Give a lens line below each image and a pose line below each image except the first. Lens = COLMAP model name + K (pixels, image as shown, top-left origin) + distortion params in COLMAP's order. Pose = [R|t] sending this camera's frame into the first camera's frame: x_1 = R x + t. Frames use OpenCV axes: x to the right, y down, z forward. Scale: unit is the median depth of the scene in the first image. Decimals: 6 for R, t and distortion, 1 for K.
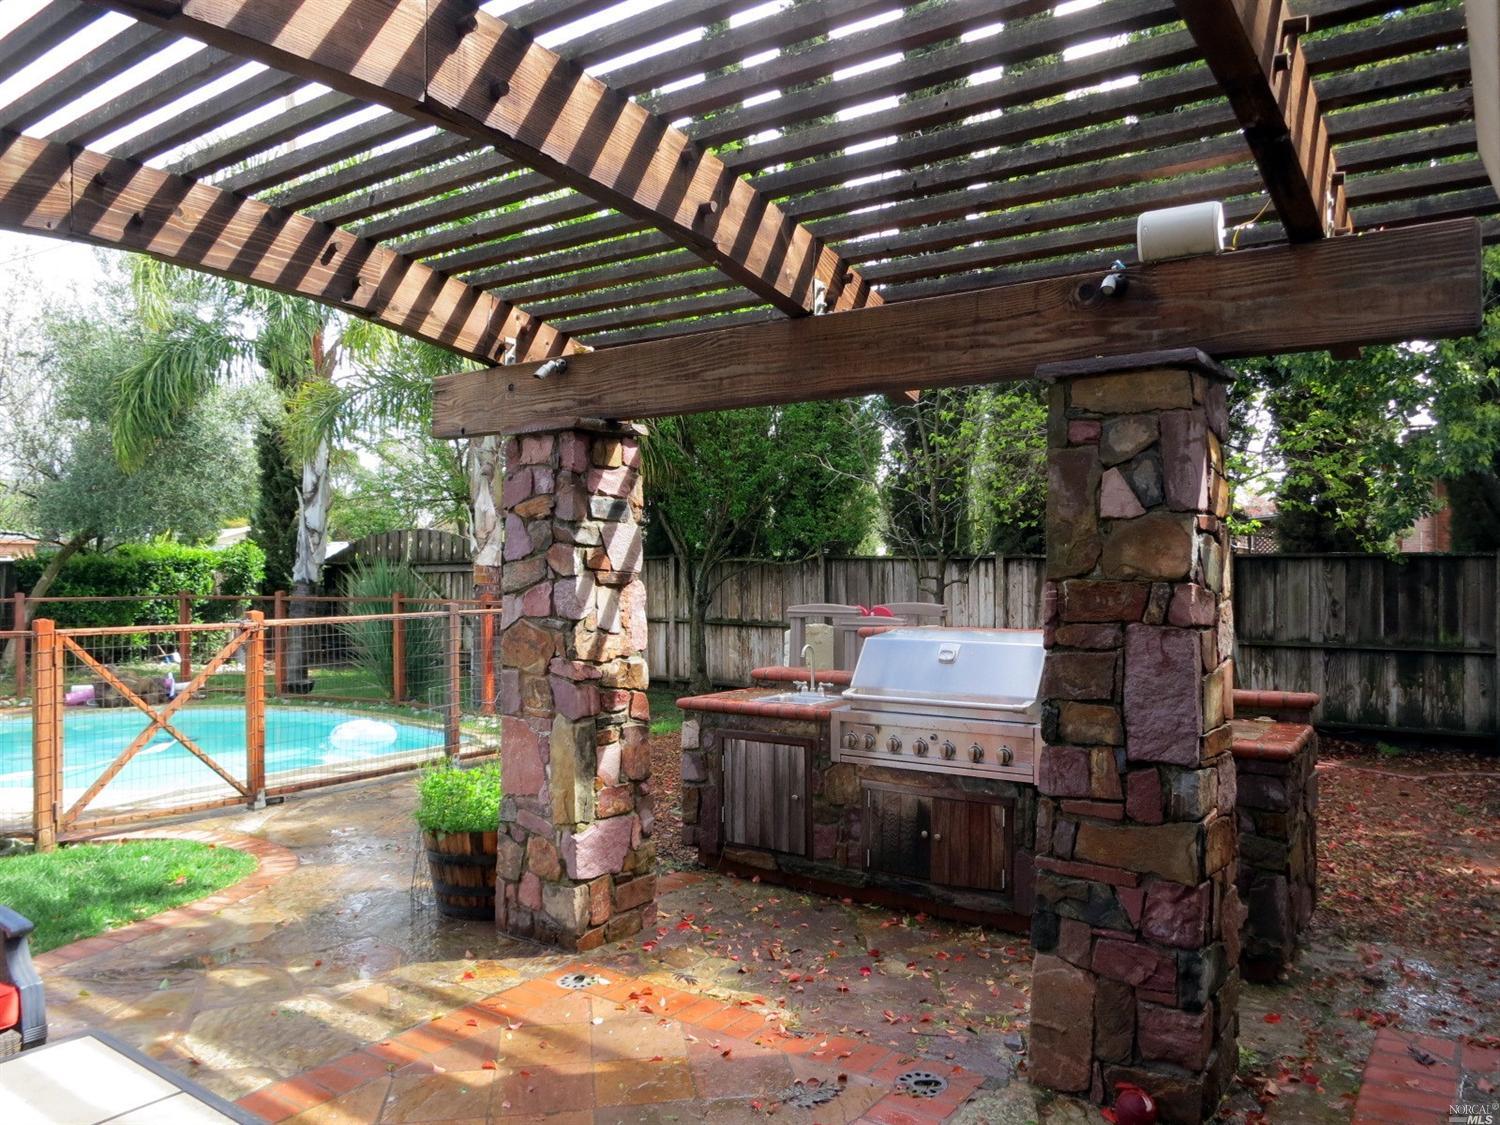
lens RADIAL K [[1128.9, 0, 750.0], [0, 1128.9, 562.5], [0, 0, 1]] dist [-0.009029, -0.059649]
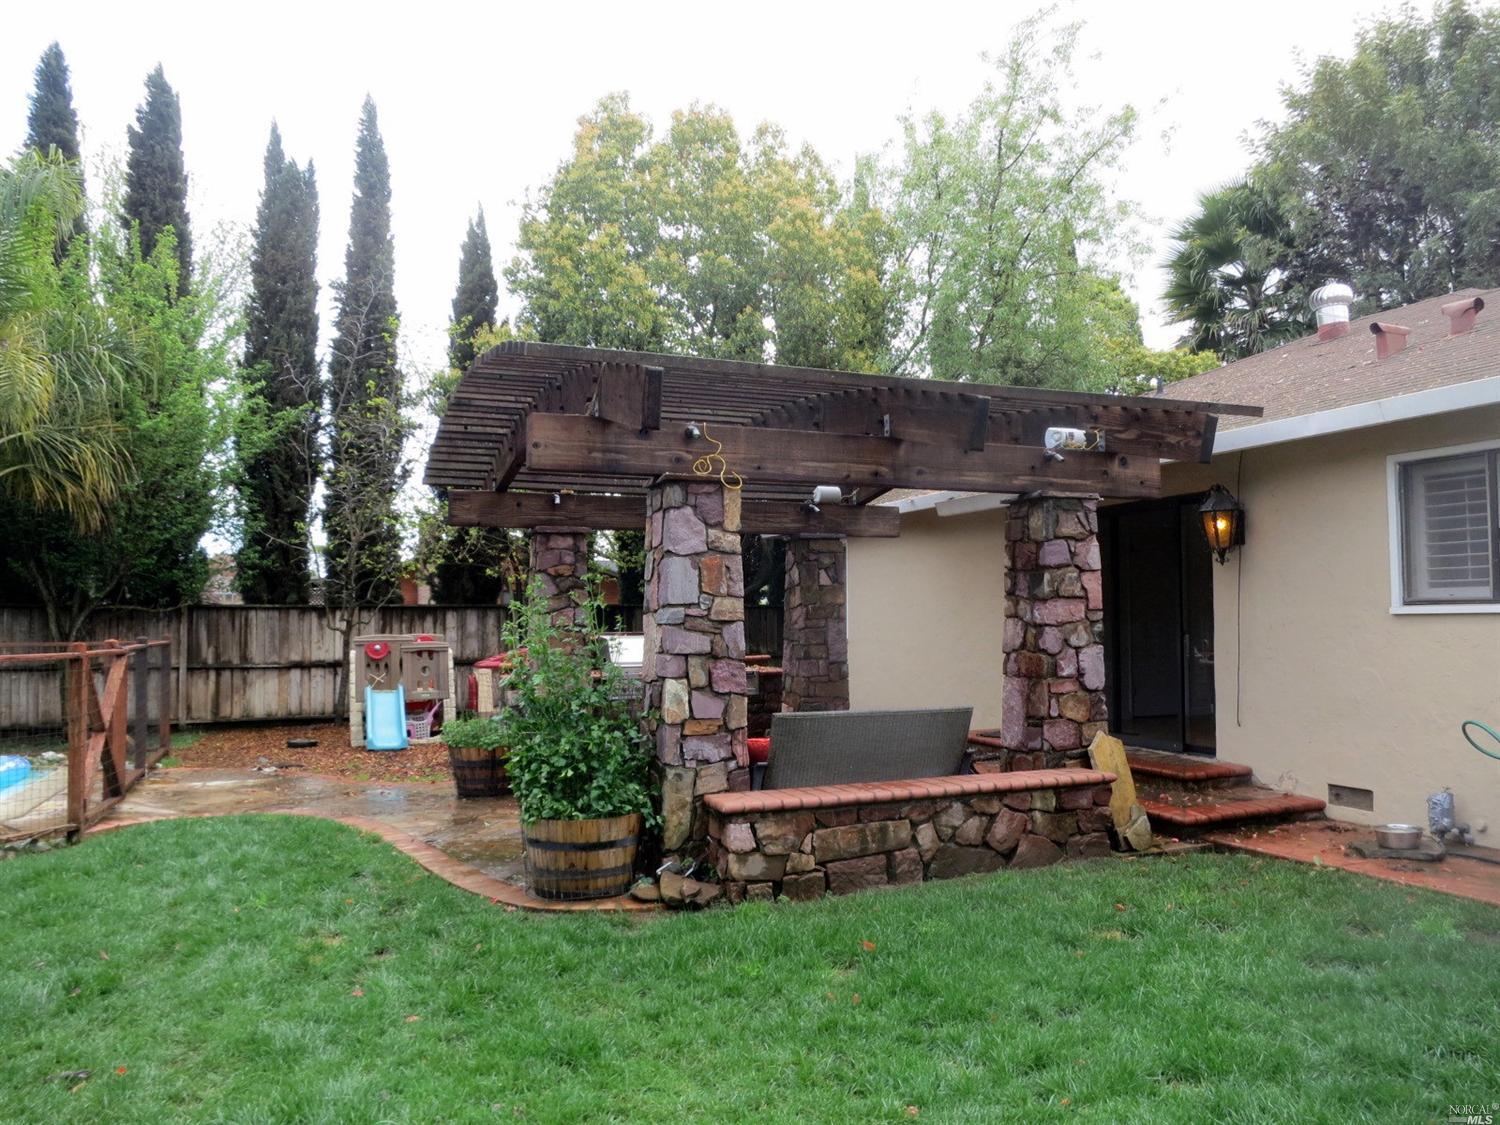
lens RADIAL K [[1128.9, 0, 750.0], [0, 1128.9, 562.5], [0, 0, 1]] dist [-0.009029, -0.059649]
pose [[0.502970, 0.045807, 0.863089, -1.746540], [0.005830, 0.998392, -0.056385, 0.051021], [-0.864284, 0.033392, 0.501895, -0.281518]]
